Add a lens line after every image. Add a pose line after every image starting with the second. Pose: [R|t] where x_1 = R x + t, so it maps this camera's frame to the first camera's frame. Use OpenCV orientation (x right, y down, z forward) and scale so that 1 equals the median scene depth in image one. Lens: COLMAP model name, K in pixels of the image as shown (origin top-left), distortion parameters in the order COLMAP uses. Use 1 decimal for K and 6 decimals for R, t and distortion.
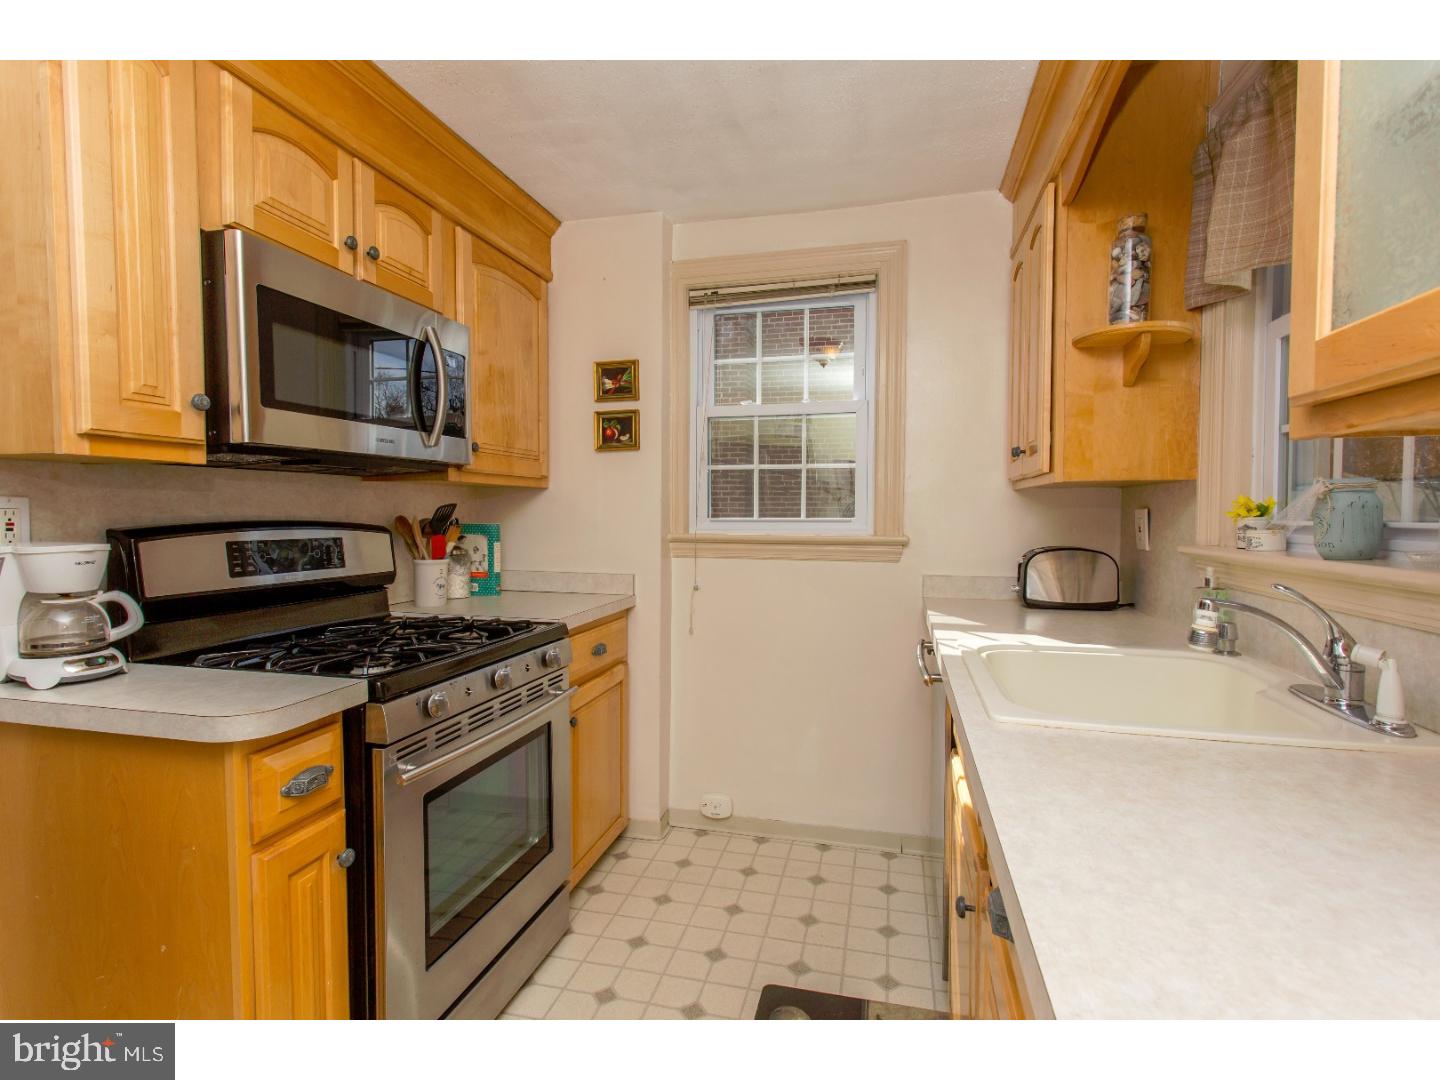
lens RADIAL K [[694.7, 0, 720.0], [0, 694.7, 540.0], [0, 0, 1]] dist [-0.000417, 0.000028]
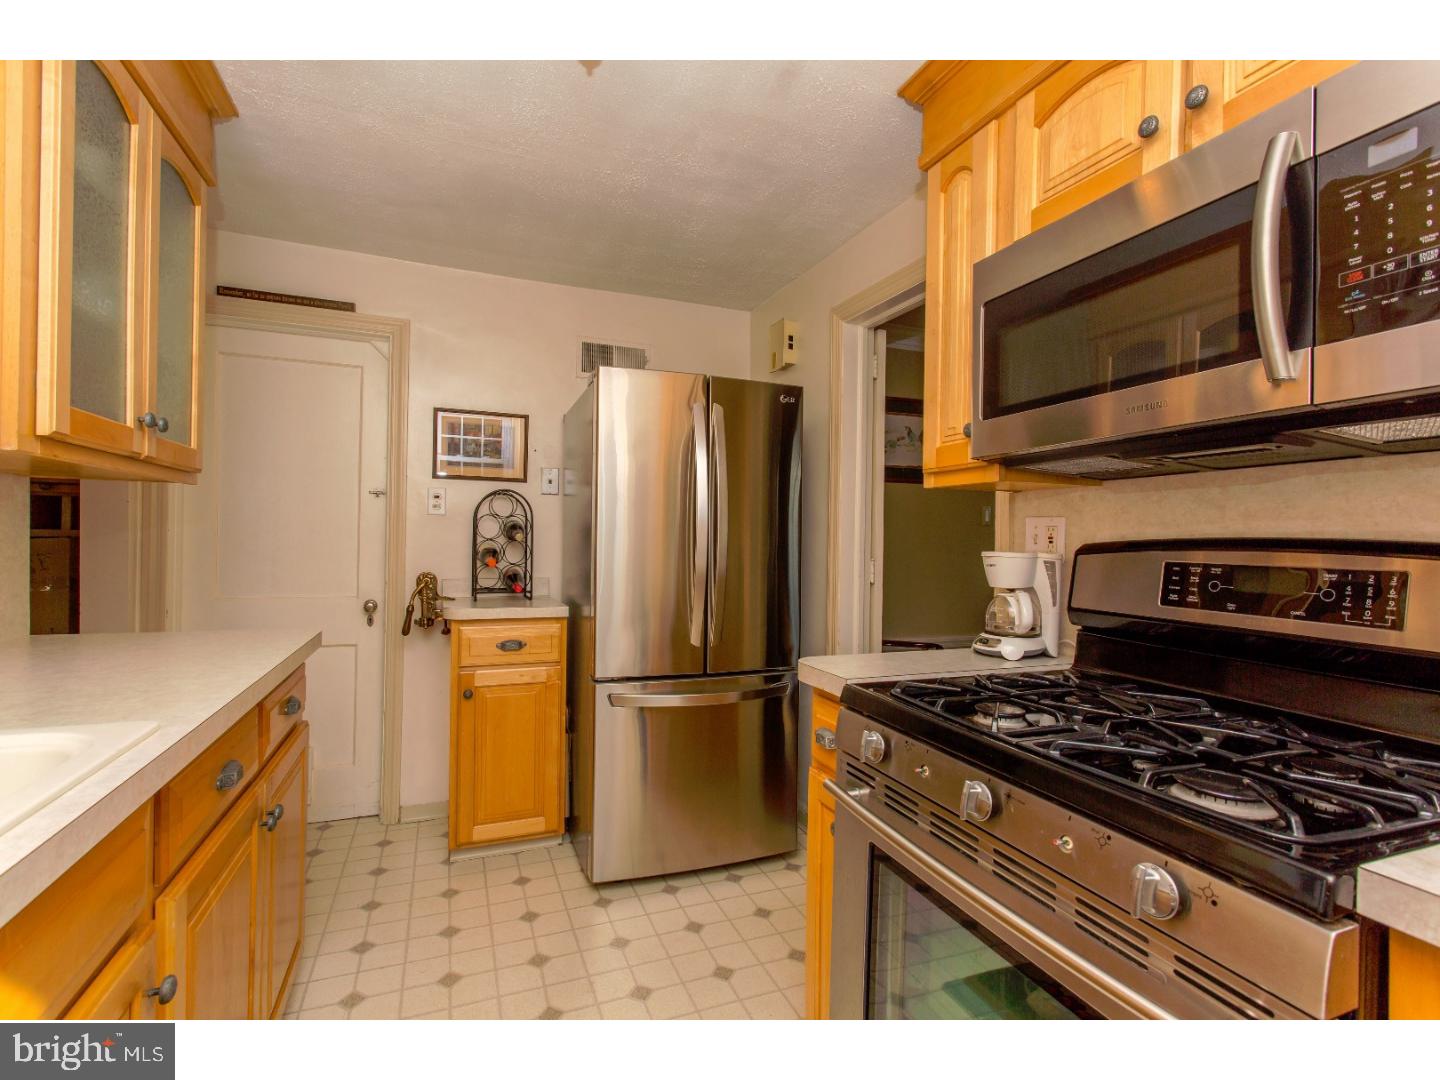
lens RADIAL K [[694.7, 0, 720.0], [0, 694.7, 540.0], [0, 0, 1]] dist [-0.000417, 0.000028]
pose [[-0.814231, -0.014966, -0.580348, 0.204958], [-0.039019, 0.998818, 0.028986, -0.026552], [0.579228, 0.046246, -0.813853, 1.347311]]
